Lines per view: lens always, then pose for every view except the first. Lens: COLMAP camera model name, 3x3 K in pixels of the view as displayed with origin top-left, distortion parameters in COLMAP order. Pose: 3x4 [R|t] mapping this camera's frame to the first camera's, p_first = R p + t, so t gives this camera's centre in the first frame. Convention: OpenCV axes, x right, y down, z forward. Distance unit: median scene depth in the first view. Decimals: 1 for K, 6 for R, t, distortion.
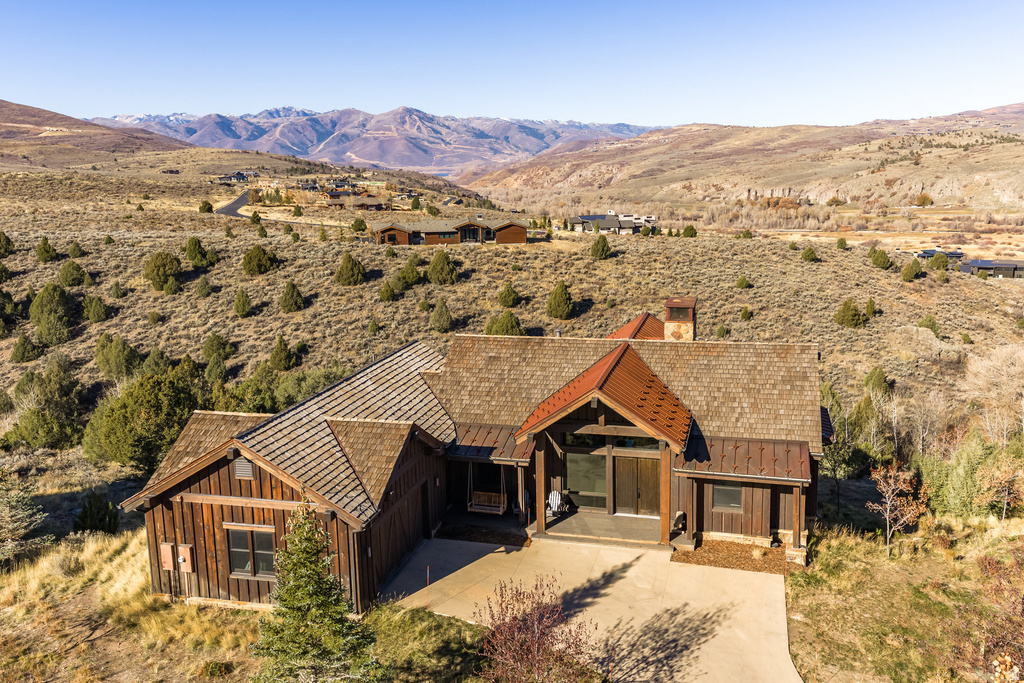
lens RADIAL K [[802.9, 0, 530.4], [0, 802.9, 338.3], [0, 0, 1]] dist [0.107987, -0.044590]
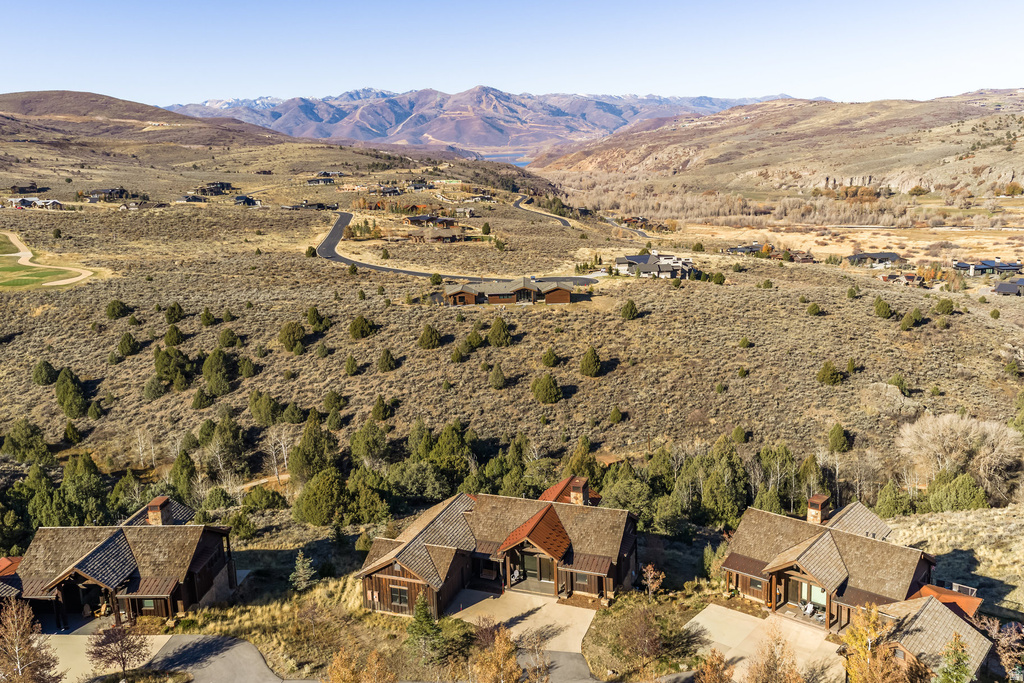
lens RADIAL K [[802.9, 0, 530.4], [0, 802.9, 338.3], [0, 0, 1]] dist [0.107987, -0.044590]
pose [[0.995856, 0.011763, -0.090182, 0.053714], [-0.009863, 0.999720, 0.021493, -0.106051], [0.090410, -0.020515, 0.995693, -0.265693]]
